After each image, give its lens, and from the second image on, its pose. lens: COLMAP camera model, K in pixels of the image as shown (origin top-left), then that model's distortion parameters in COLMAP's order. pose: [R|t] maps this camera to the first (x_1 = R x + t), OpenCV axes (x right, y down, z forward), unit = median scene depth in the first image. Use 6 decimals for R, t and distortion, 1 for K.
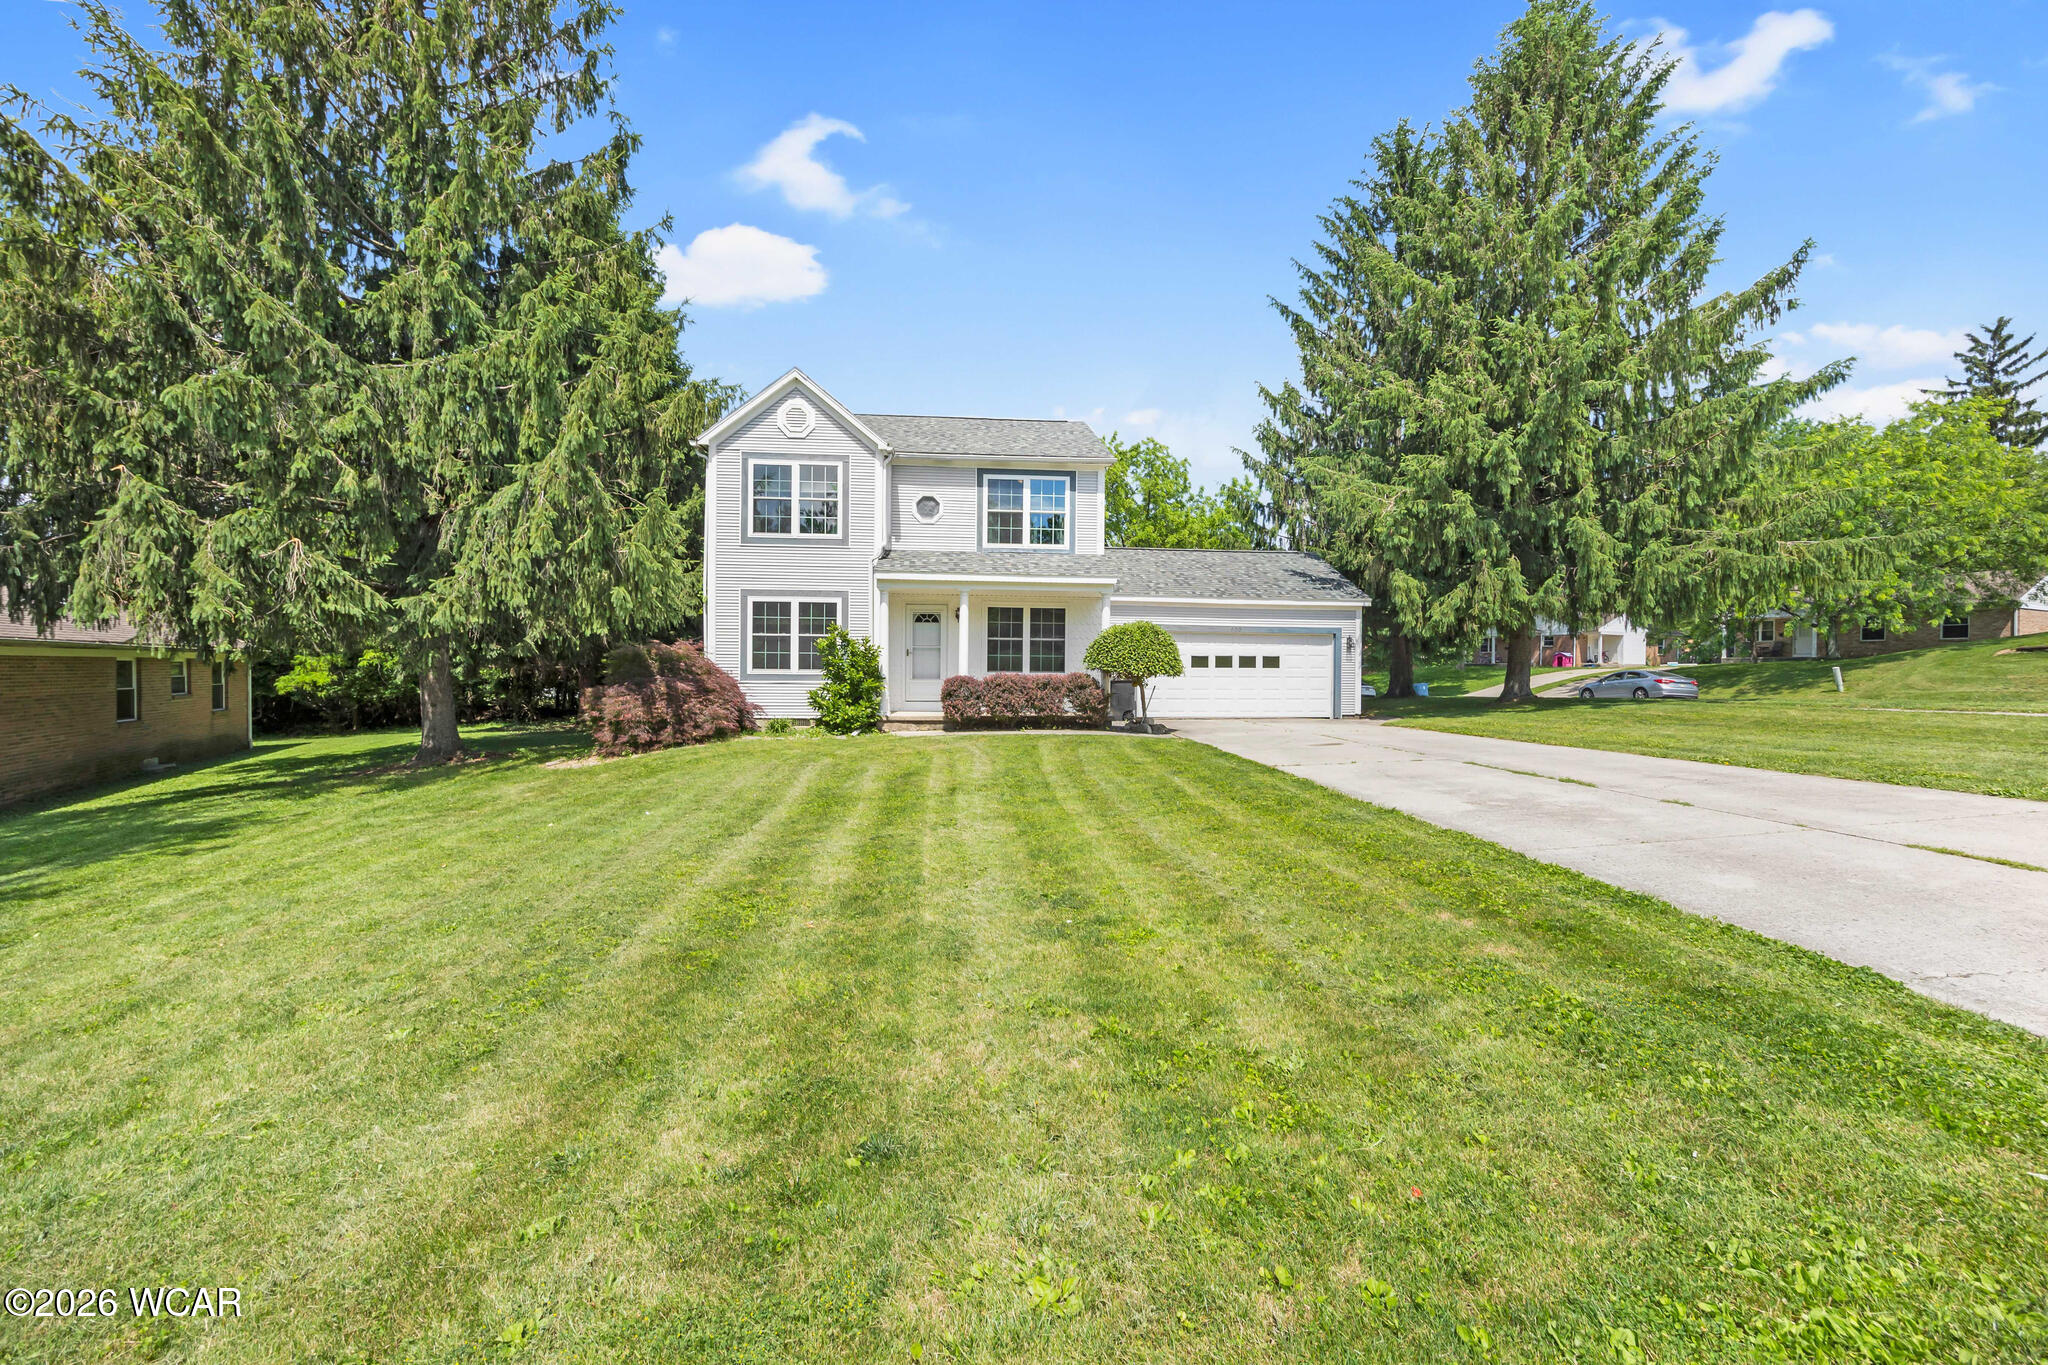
lens RADIAL K [[787.4, 0, 1018.6], [0, 787.4, 680.2], [0, 0, 1]] dist [-0.002849, -0.000889]
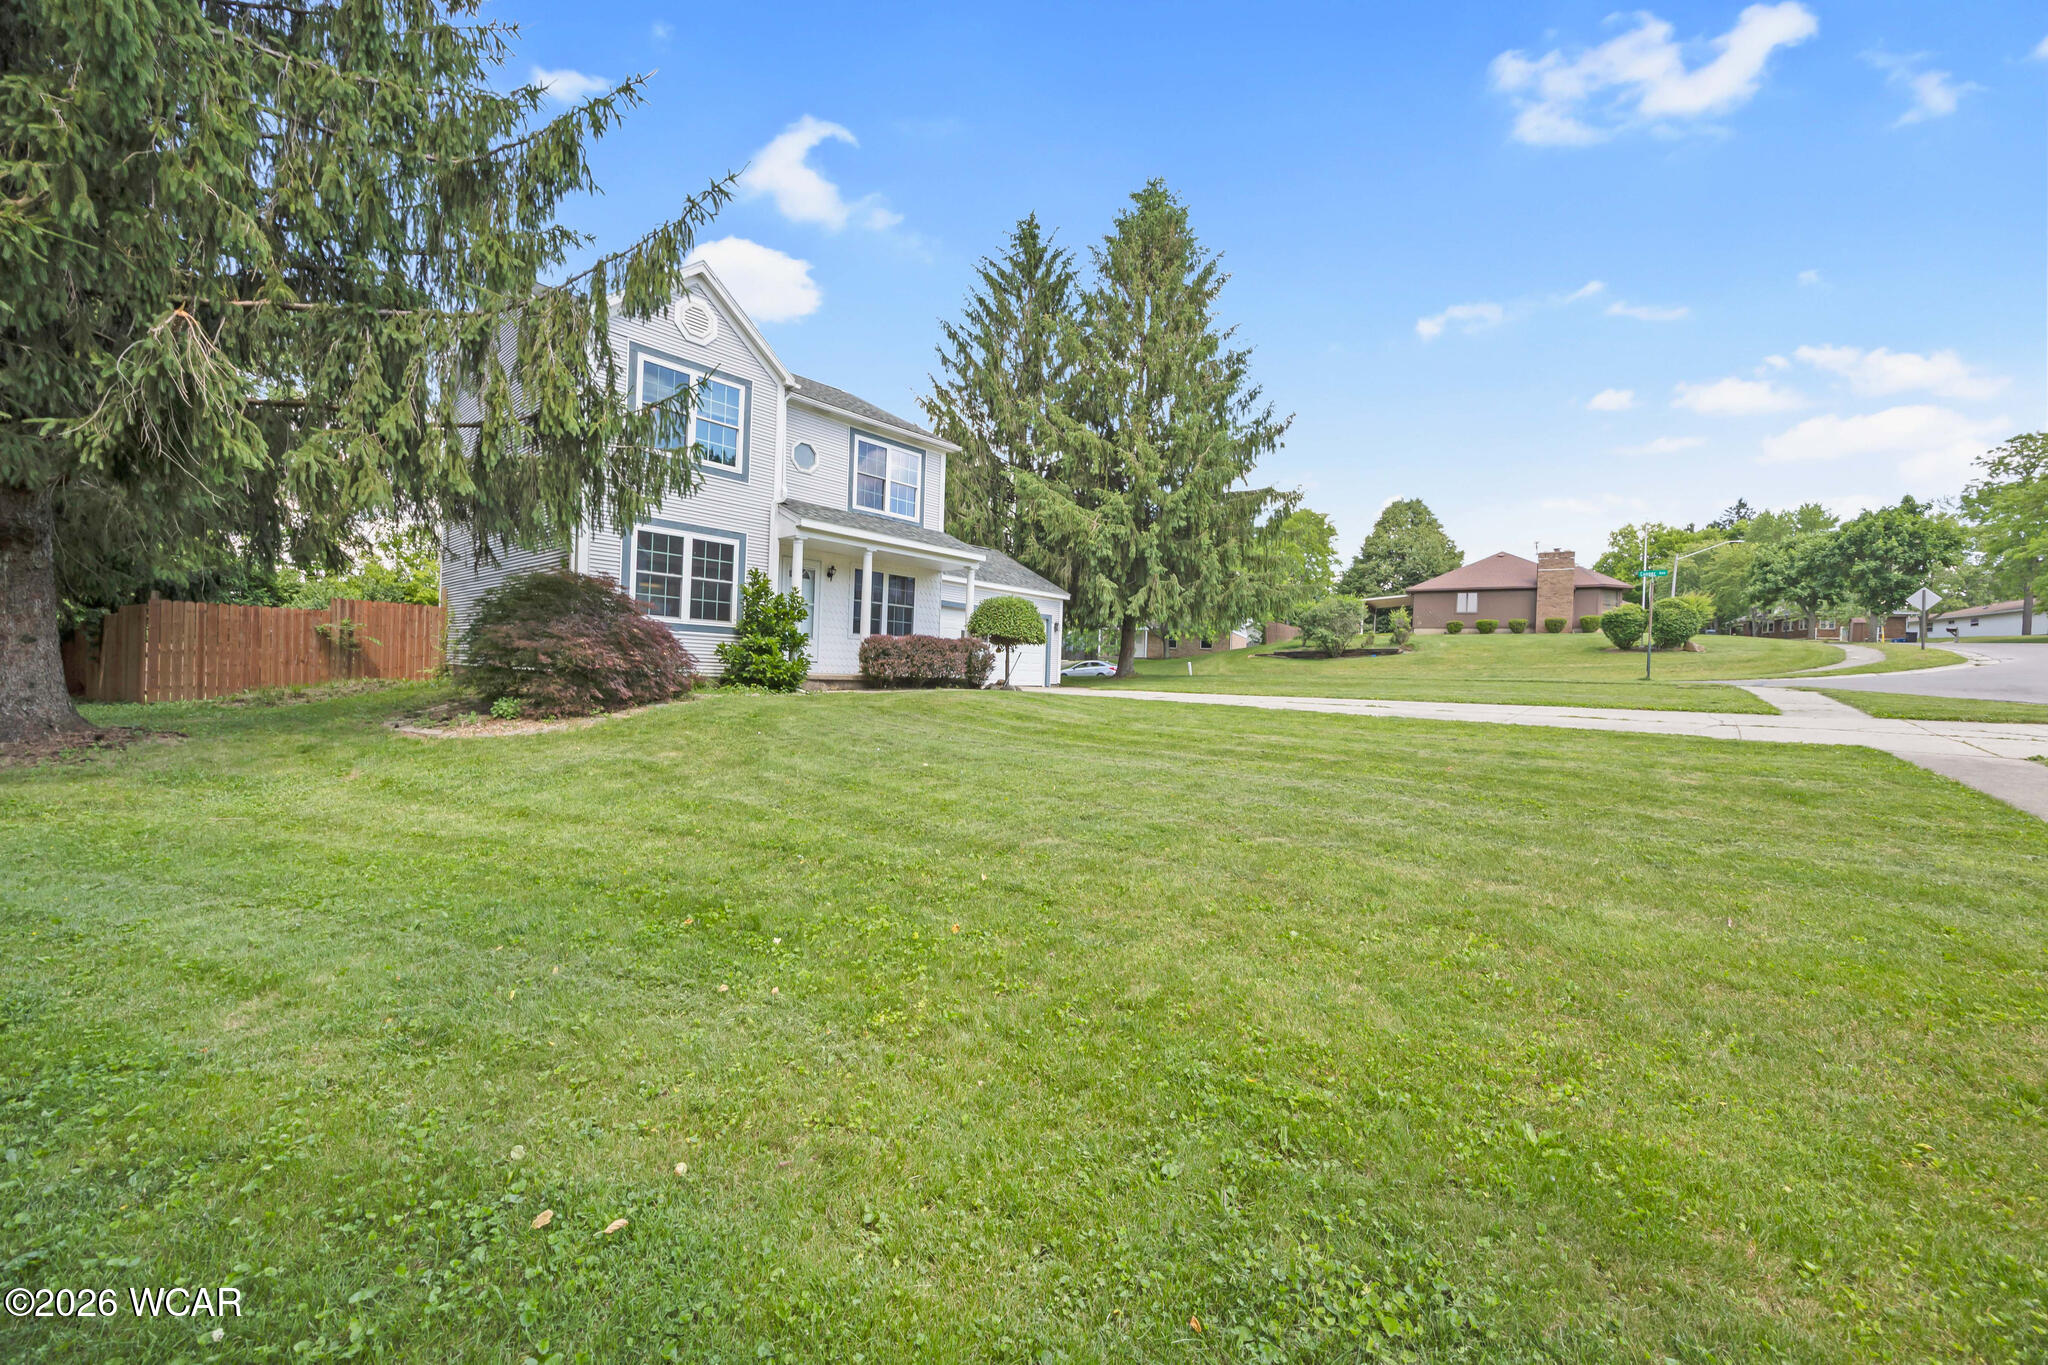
lens RADIAL K [[787.4, 0, 1029.1], [0, 787.4, 676.0], [0, 0, 1]] dist [-0.002849, -0.000889]
pose [[0.709250, 0.013406, 0.704830, -0.585034], [-0.018959, 0.999820, 0.000062, 0.039365], [-0.704702, -0.013407, 0.709377, 0.137181]]
